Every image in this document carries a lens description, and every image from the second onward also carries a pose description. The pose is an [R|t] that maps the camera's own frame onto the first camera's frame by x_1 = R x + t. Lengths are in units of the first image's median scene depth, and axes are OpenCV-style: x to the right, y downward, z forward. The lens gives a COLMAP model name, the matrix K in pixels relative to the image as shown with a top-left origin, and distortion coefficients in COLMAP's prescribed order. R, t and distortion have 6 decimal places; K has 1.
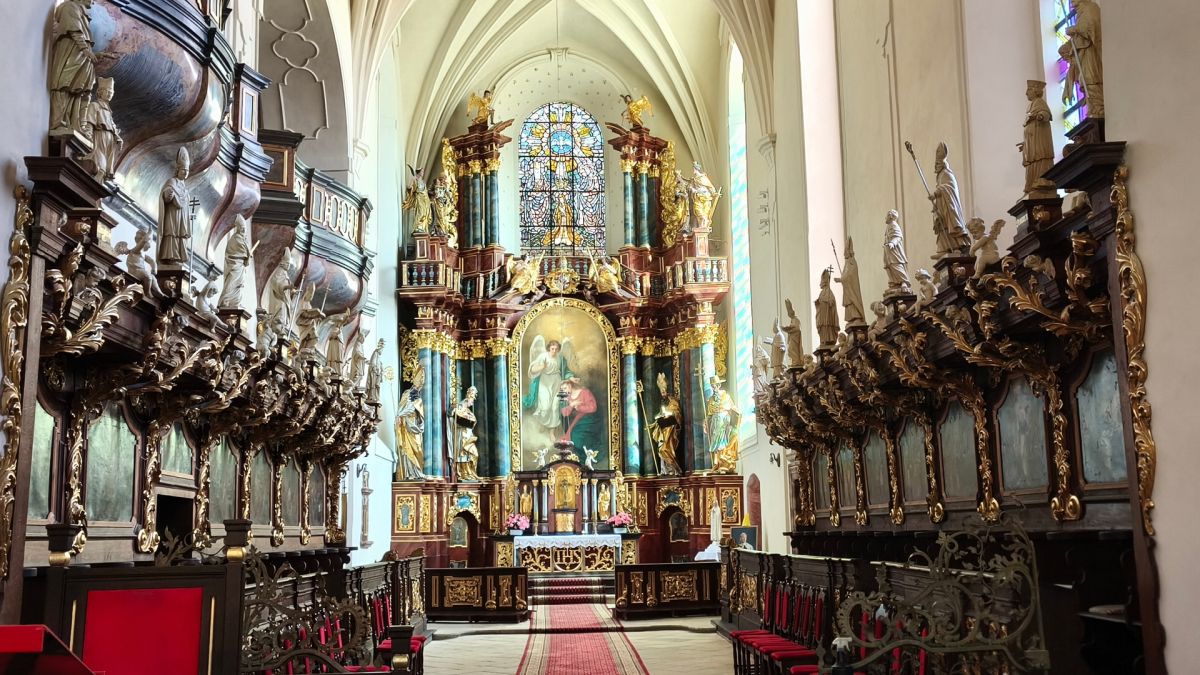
lens RADIAL K [[1226.2, 0, 602.9], [0, 1226.2, 334.9], [0, 0, 1]] dist [0.014826, 0.000000]
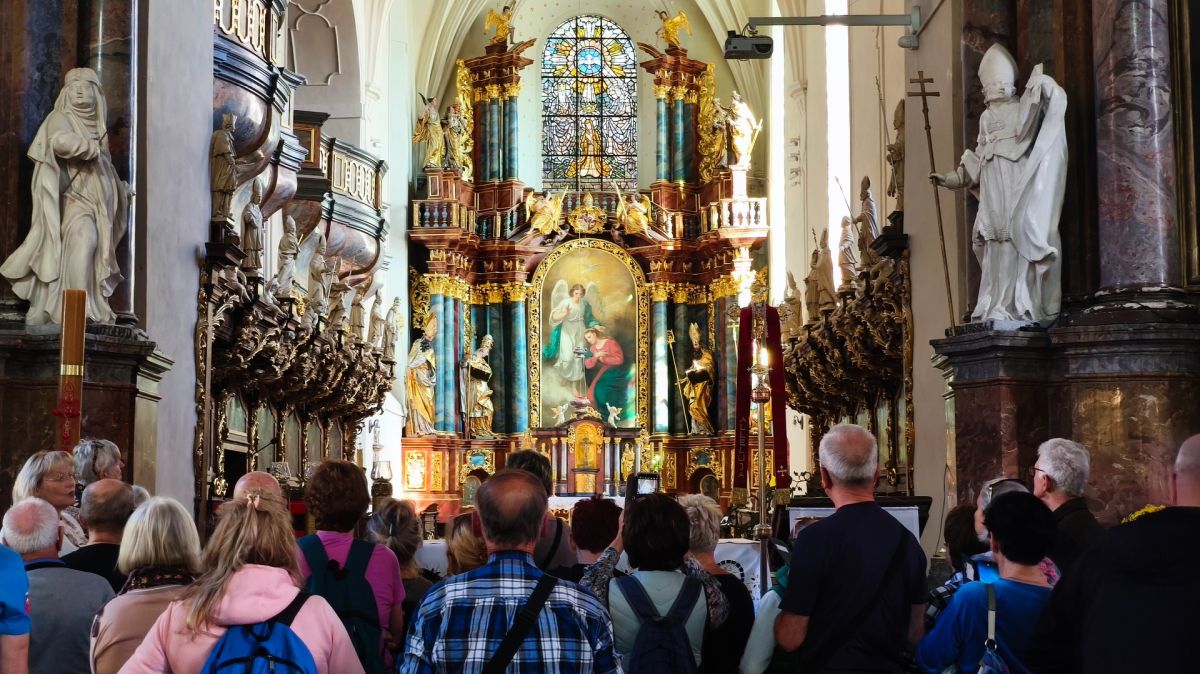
lens RADIAL K [[1824.4, 0, 598.9], [0, 1824.4, 339.0], [0, 0, 1]] dist [0.000323, 0.000000]
pose [[0.998752, 0.014405, -0.047826, 0.043494], [-0.011115, 0.997599, 0.068364, -0.050889], [0.048696, -0.067747, 0.996513, -0.369357]]
